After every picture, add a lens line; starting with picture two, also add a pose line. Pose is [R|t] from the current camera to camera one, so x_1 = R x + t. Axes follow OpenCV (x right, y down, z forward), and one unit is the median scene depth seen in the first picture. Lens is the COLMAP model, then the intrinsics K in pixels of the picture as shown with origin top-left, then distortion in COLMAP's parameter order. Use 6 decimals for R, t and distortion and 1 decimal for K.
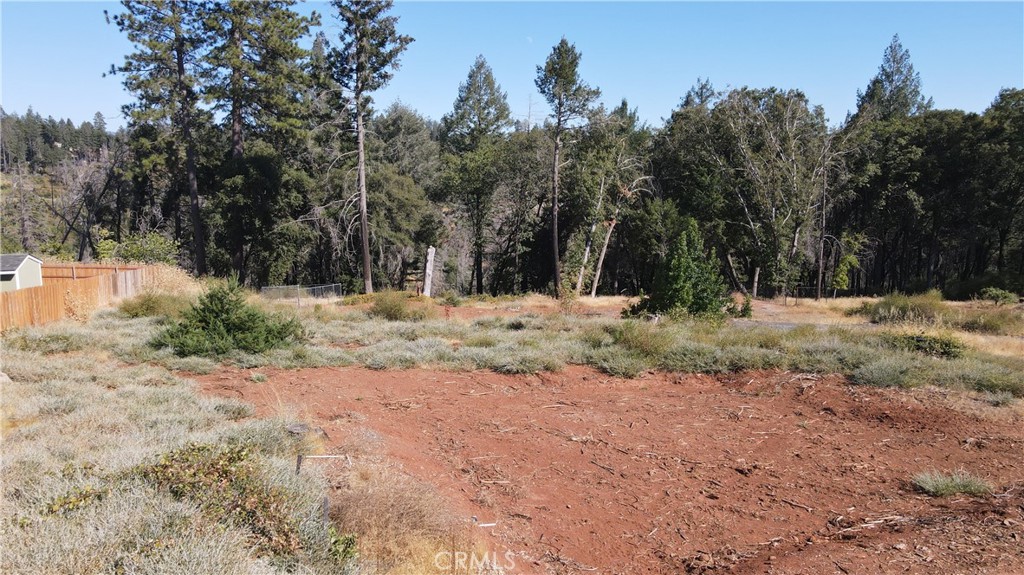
lens RADIAL K [[754.3, 0, 508.2], [0, 754.3, 283.0], [0, 0, 1]] dist [0.003588, 0.029450]
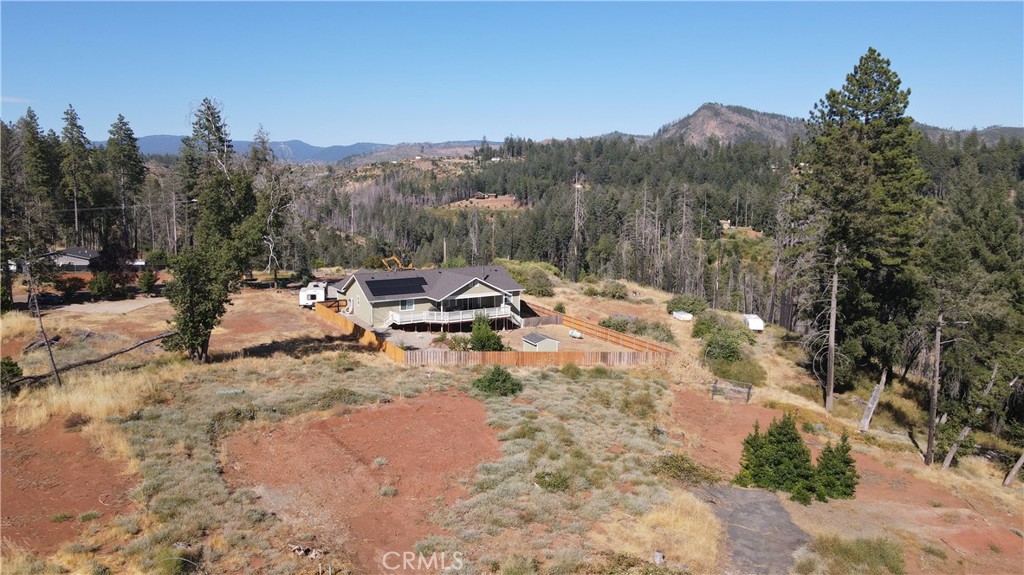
lens RADIAL K [[754.3, 0, 506.4], [0, 754.3, 282.3], [0, 0, 1]] dist [0.003588, 0.029450]
pose [[0.172410, 0.132020, -0.976138, 1.001423], [-0.153104, 0.982526, 0.105842, -0.259532], [0.973054, 0.131203, 0.189610, 0.188894]]
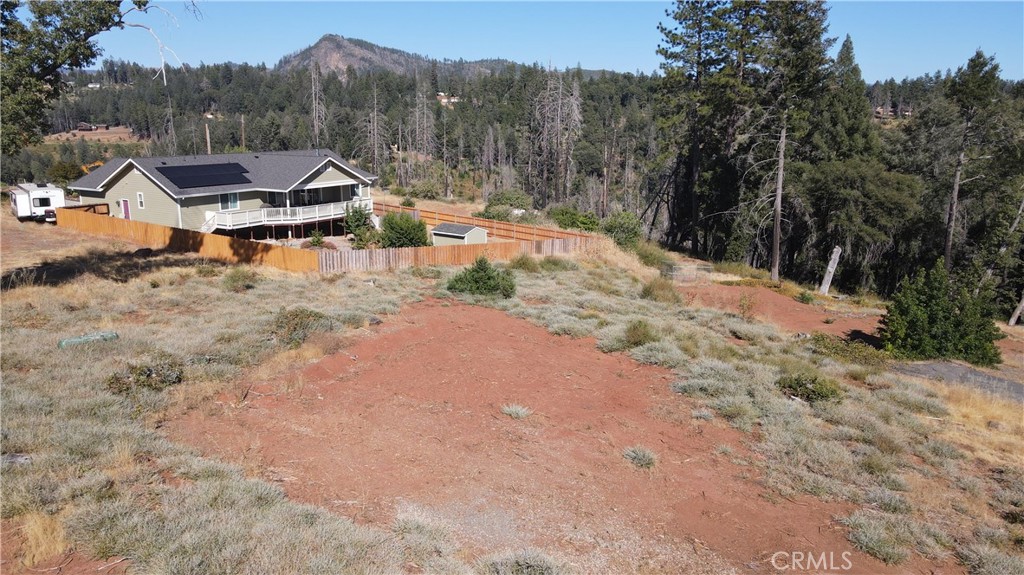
lens RADIAL K [[754.3, 0, 508.2], [0, 754.3, 283.5], [0, 0, 1]] dist [0.003588, 0.029450]
pose [[0.612676, 0.170536, -0.771716, 0.489169], [-0.123170, 0.985115, 0.119907, -0.072478], [0.780677, 0.021588, 0.624561, -0.063146]]
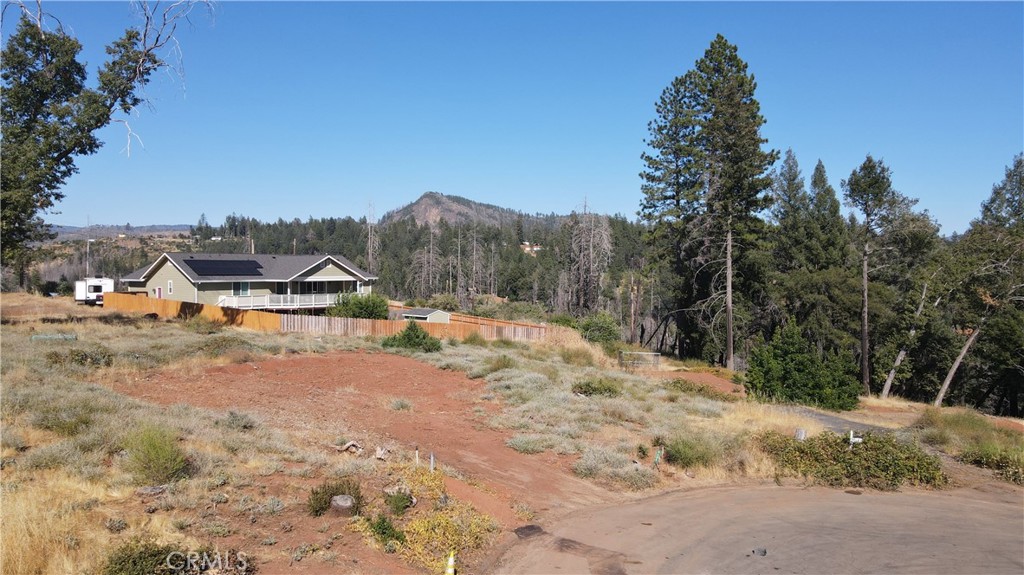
lens RADIAL K [[754.3, 0, 507.0], [0, 754.3, 280.6], [0, 0, 1]] dist [0.003588, 0.029450]
pose [[0.510728, 0.015035, -0.859611, 0.729469], [-0.136025, 0.988667, -0.063525, -0.004677], [0.848913, 0.149372, 0.506985, 0.026569]]
